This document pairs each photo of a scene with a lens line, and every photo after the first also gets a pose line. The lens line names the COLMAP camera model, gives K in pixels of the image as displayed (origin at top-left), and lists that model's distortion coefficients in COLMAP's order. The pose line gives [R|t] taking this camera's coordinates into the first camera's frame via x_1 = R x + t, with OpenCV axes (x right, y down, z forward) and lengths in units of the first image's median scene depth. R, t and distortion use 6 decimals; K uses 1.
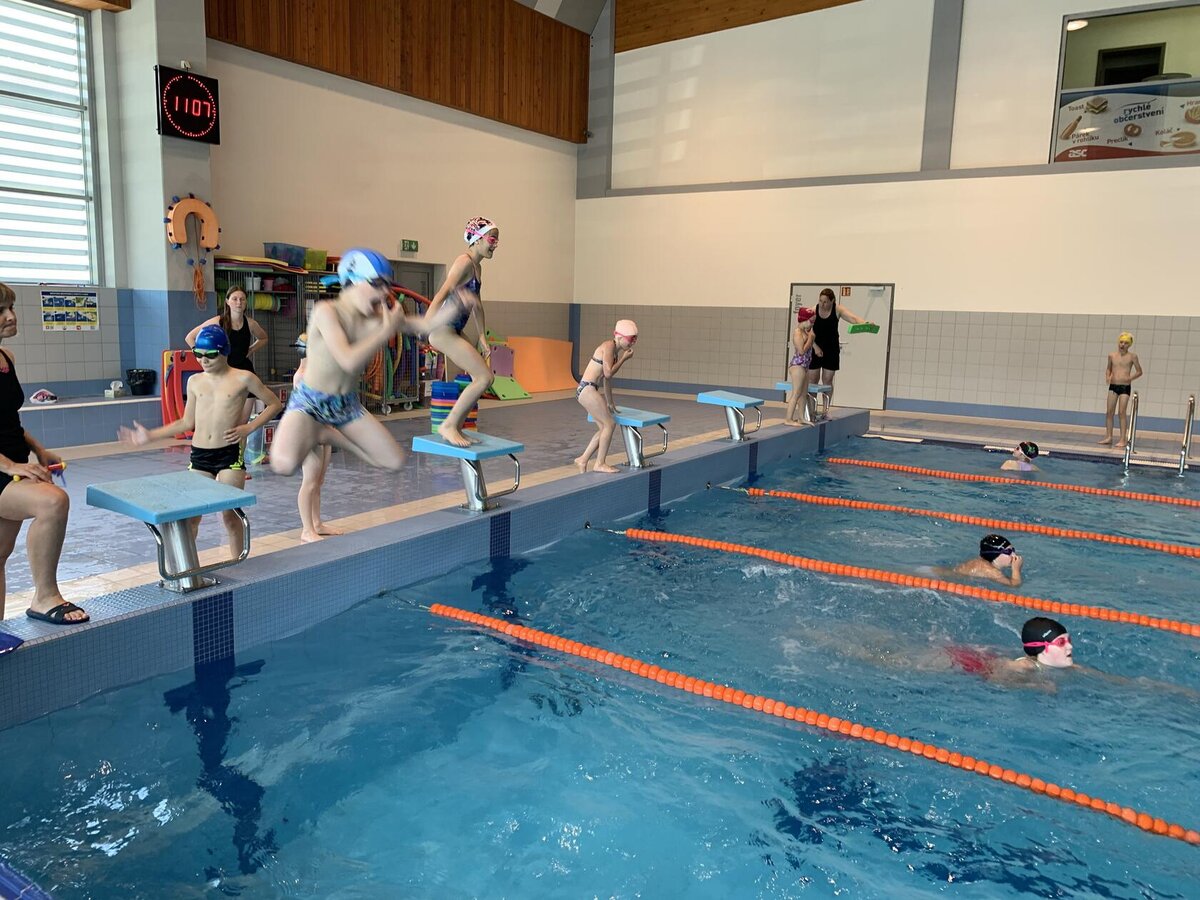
lens RADIAL K [[924.4, 0, 595.9], [0, 924.4, 441.8], [0, 0, 1]] dist [0.042836, -0.033812]
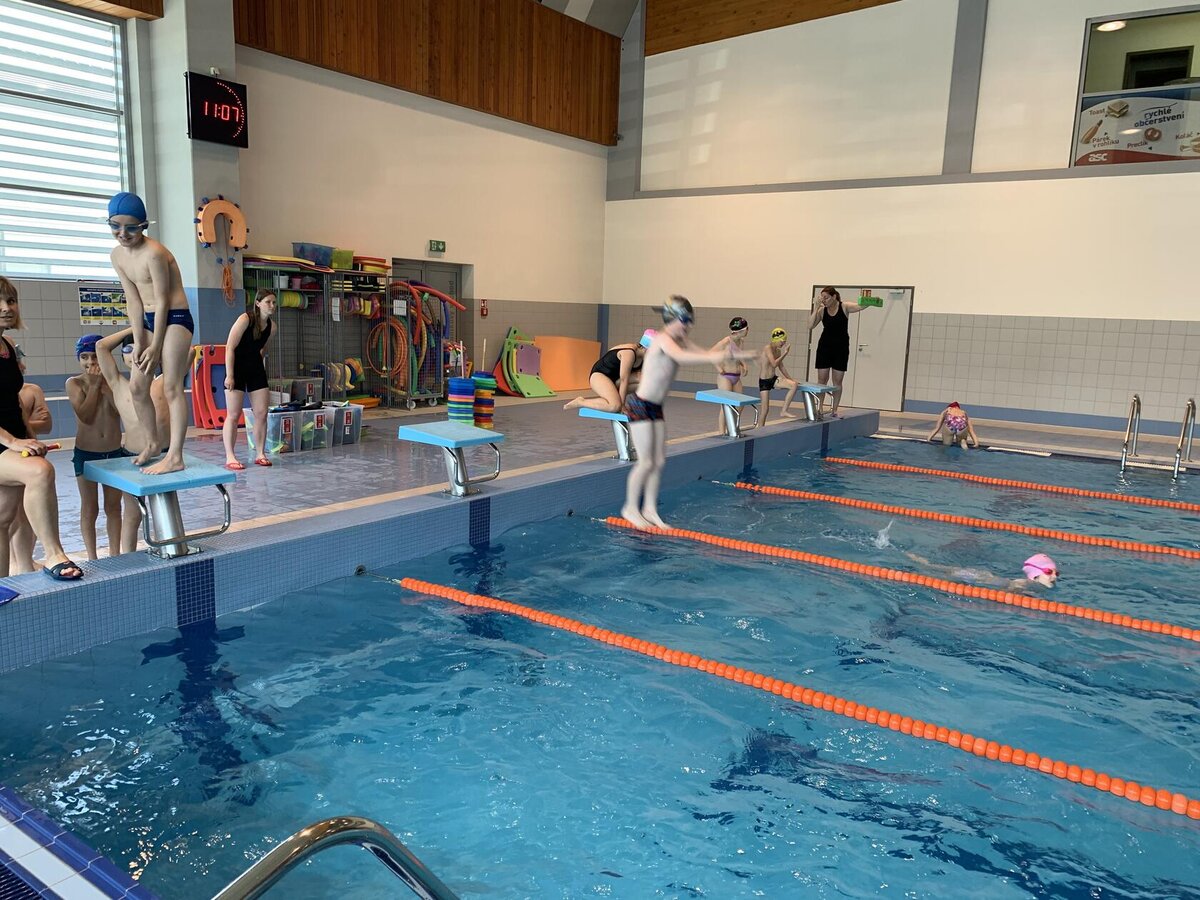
lens RADIAL K [[924.4, 0, 614.3], [0, 924.4, 462.5], [0, 0, 1]] dist [0.042836, -0.033812]
pose [[0.999224, 0.014376, -0.036676, 0.047091], [-0.013635, 0.999699, 0.020377, 0.006206], [0.036958, -0.019861, 0.999119, -0.033221]]
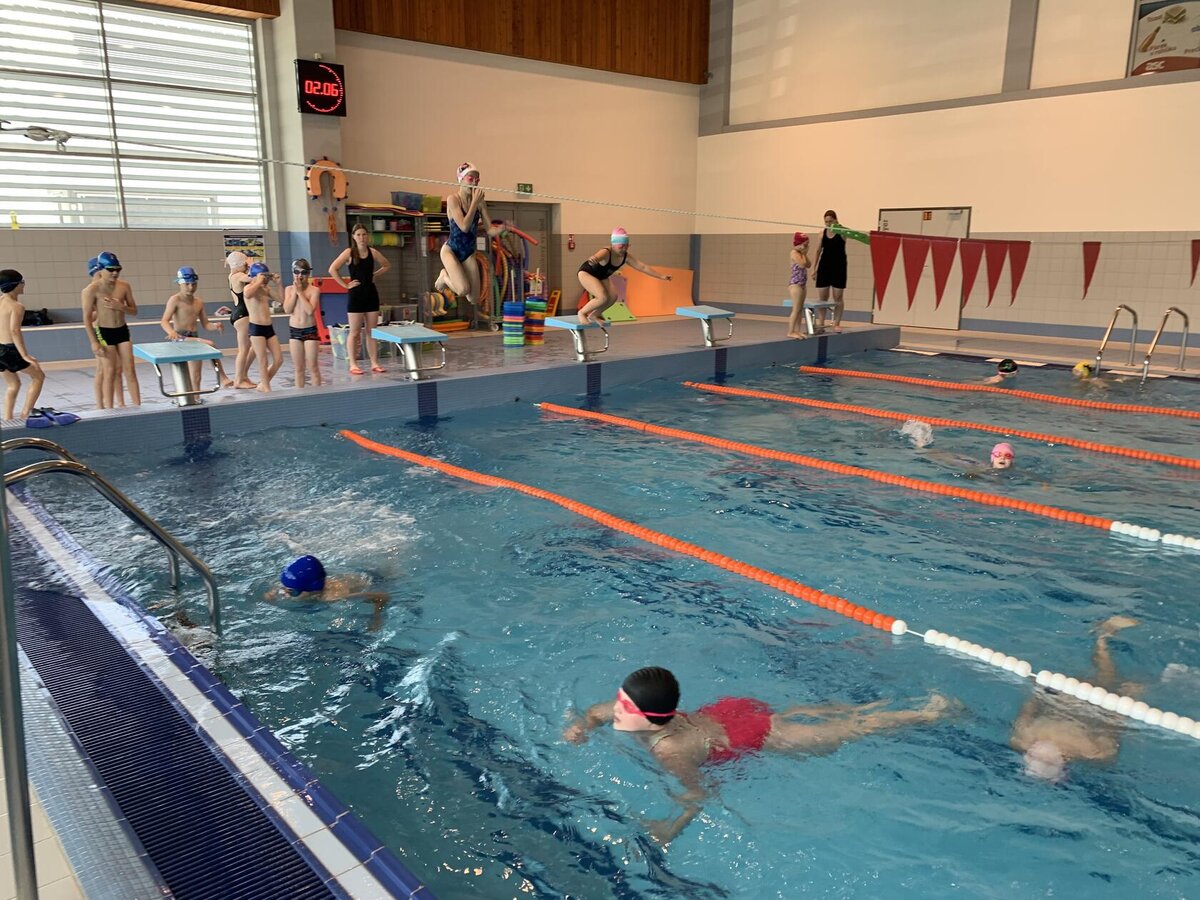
lens RADIAL K [[924.4, 0, 598.9], [0, 924.4, 454.5], [0, 0, 1]] dist [0.042836, -0.033812]
pose [[0.961541, 0.038666, -0.271926, 0.286504], [-0.016880, 0.996489, 0.082005, 0.034819], [0.274142, -0.074261, 0.958818, -0.167384]]
